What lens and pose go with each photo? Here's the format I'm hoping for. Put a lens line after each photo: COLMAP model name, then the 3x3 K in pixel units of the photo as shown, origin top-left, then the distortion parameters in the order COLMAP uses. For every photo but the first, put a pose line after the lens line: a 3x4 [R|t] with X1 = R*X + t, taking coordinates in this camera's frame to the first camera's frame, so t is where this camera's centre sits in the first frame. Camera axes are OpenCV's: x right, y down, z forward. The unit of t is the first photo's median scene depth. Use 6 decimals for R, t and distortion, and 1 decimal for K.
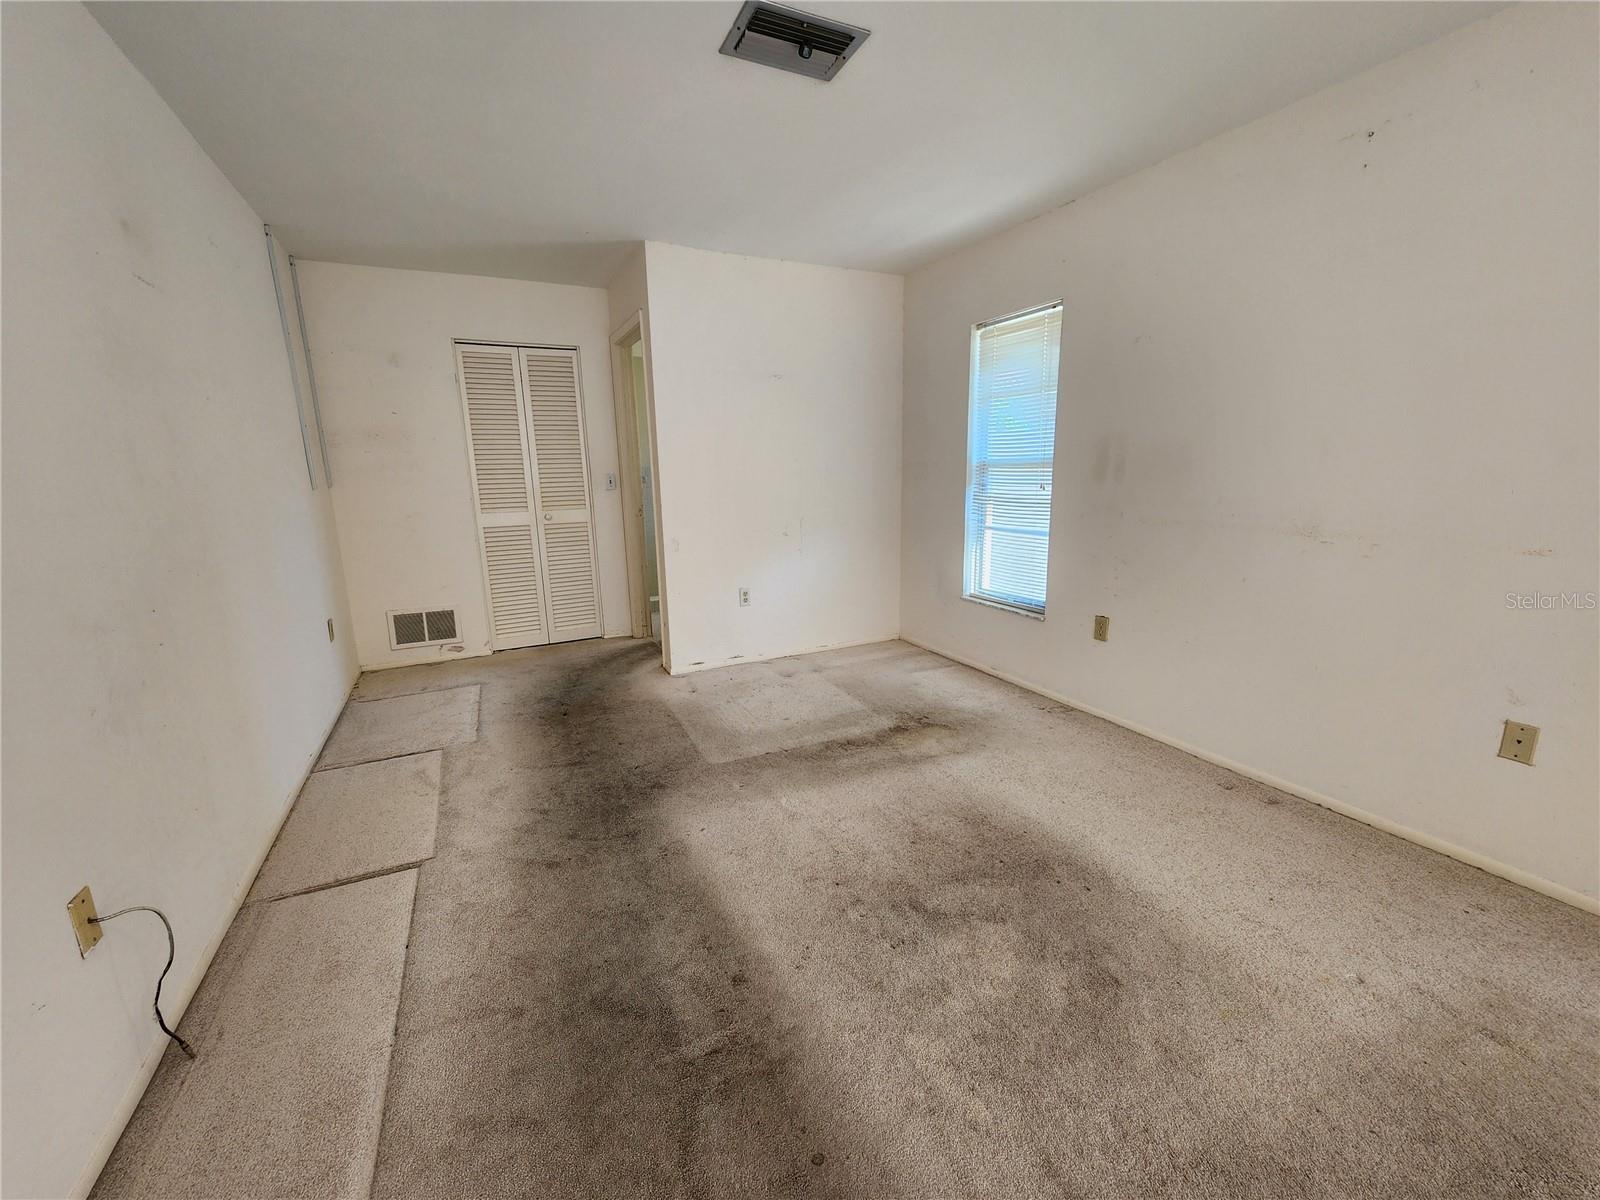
lens RADIAL K [[655.5, 0, 809.3], [0, 655.5, 604.3], [0, 0, 1]] dist [-0.000753, -0.000280]
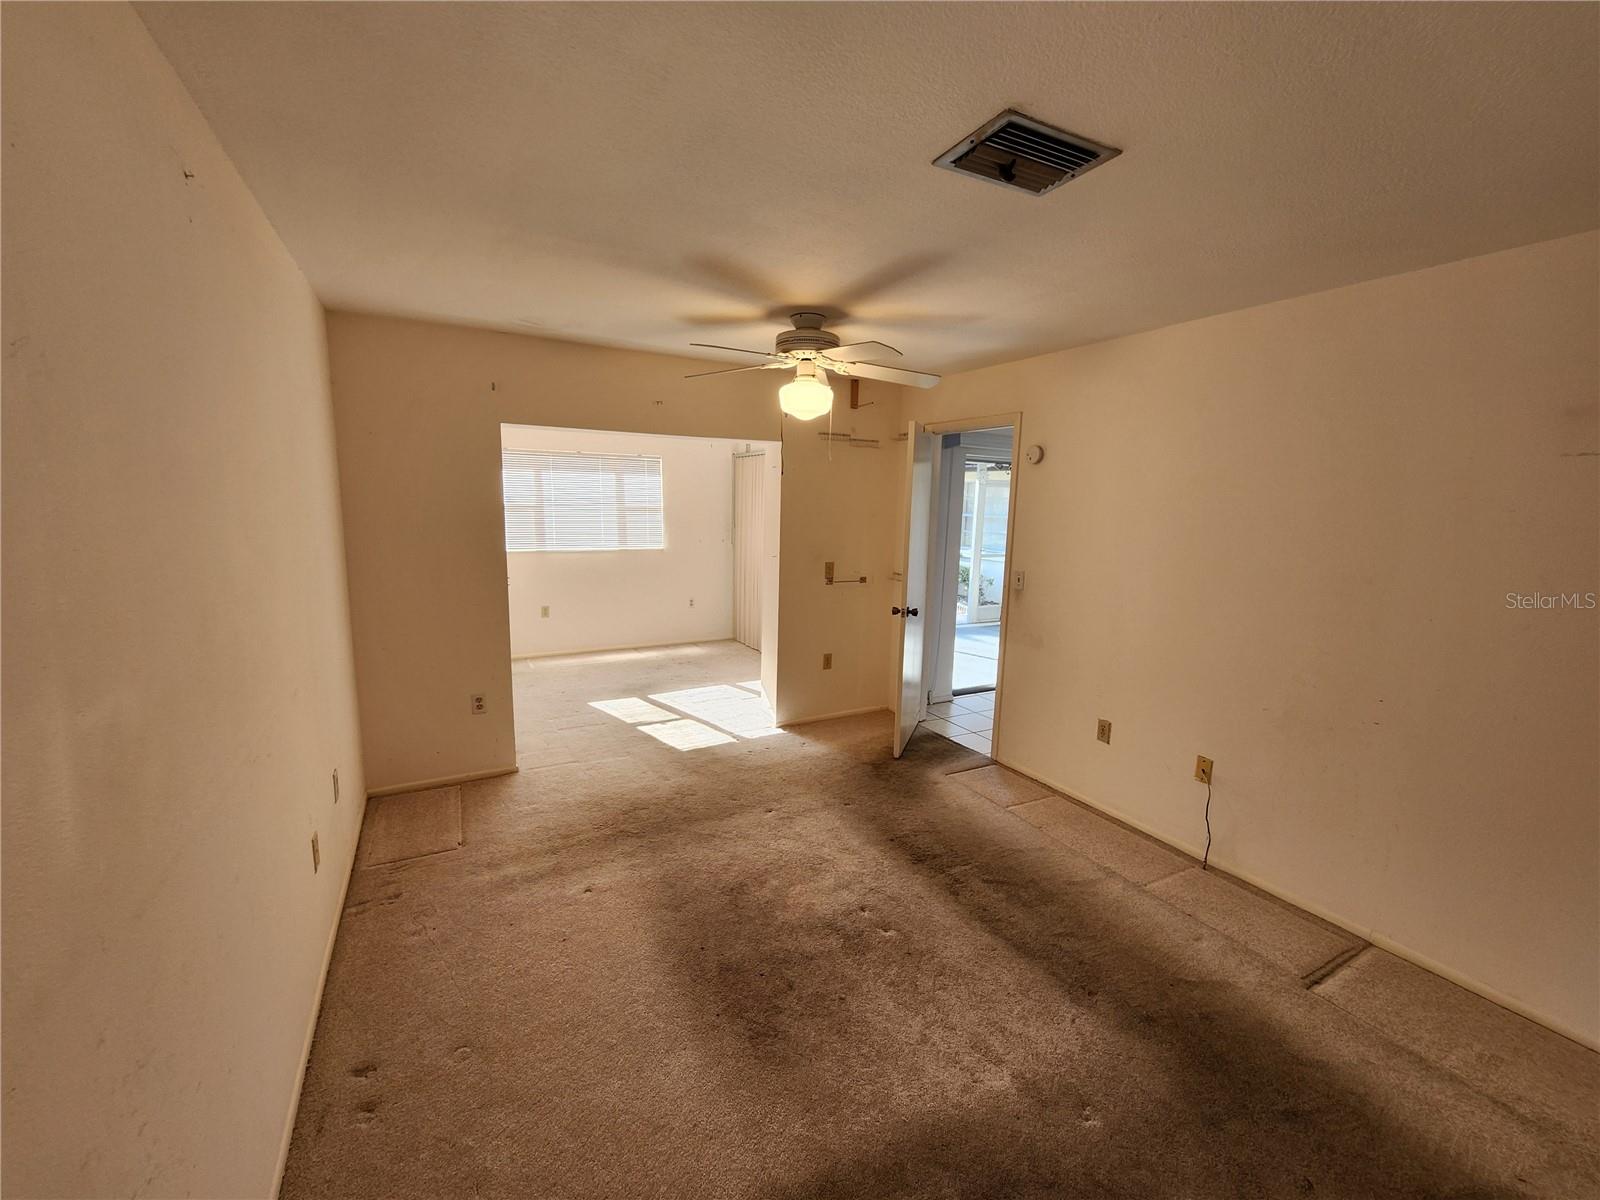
lens RADIAL K [[655.5, 0, 799.9], [0, 655.5, 599.3], [0, 0, 1]] dist [-0.000753, -0.000280]
pose [[-0.999379, 0.005207, -0.034863, 0.186010], [-0.007895, 0.930839, 0.365345, -0.389032], [0.034355, 0.365393, -0.930219, 1.235654]]
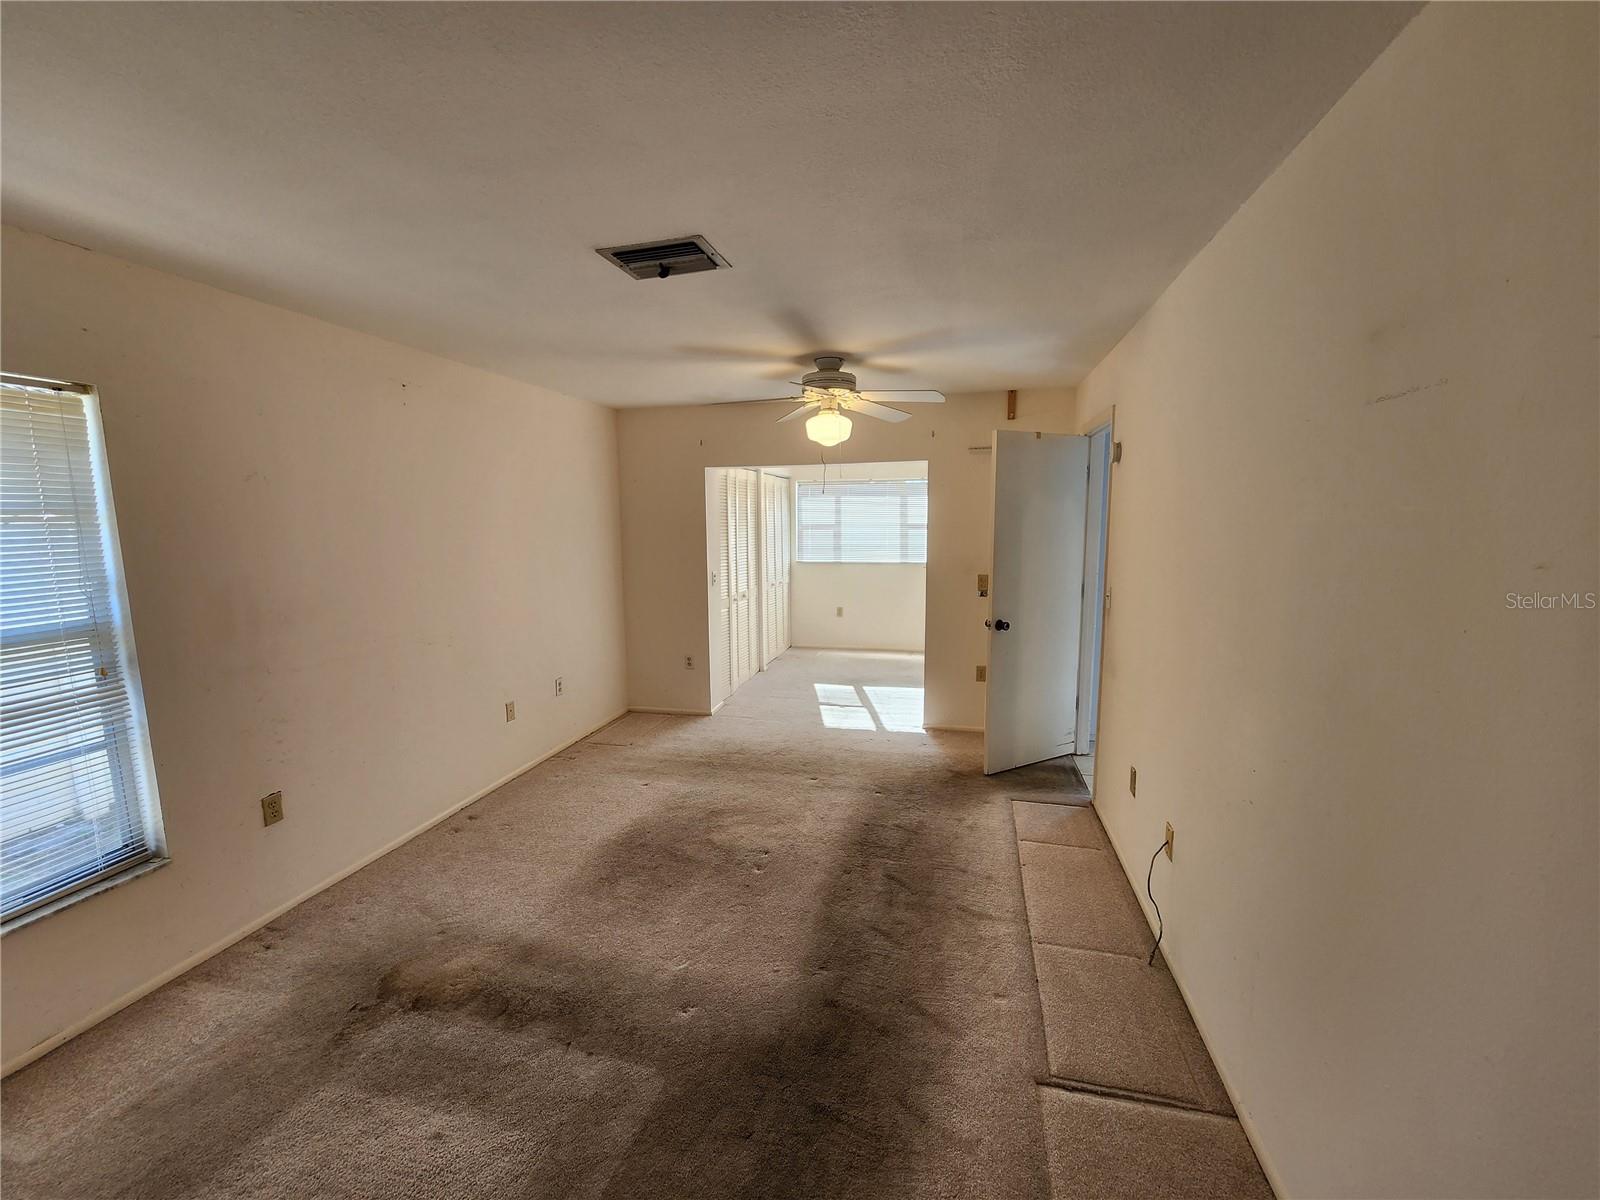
lens RADIAL K [[655.5, 0, 814.9], [0, 655.5, 599.2], [0, 0, 1]] dist [-0.000753, -0.000280]
pose [[-0.769725, -0.052589, 0.636206, -0.622488], [0.164056, 0.946834, 0.276751, -0.348753], [-0.616935, 0.317396, -0.720174, 1.157099]]
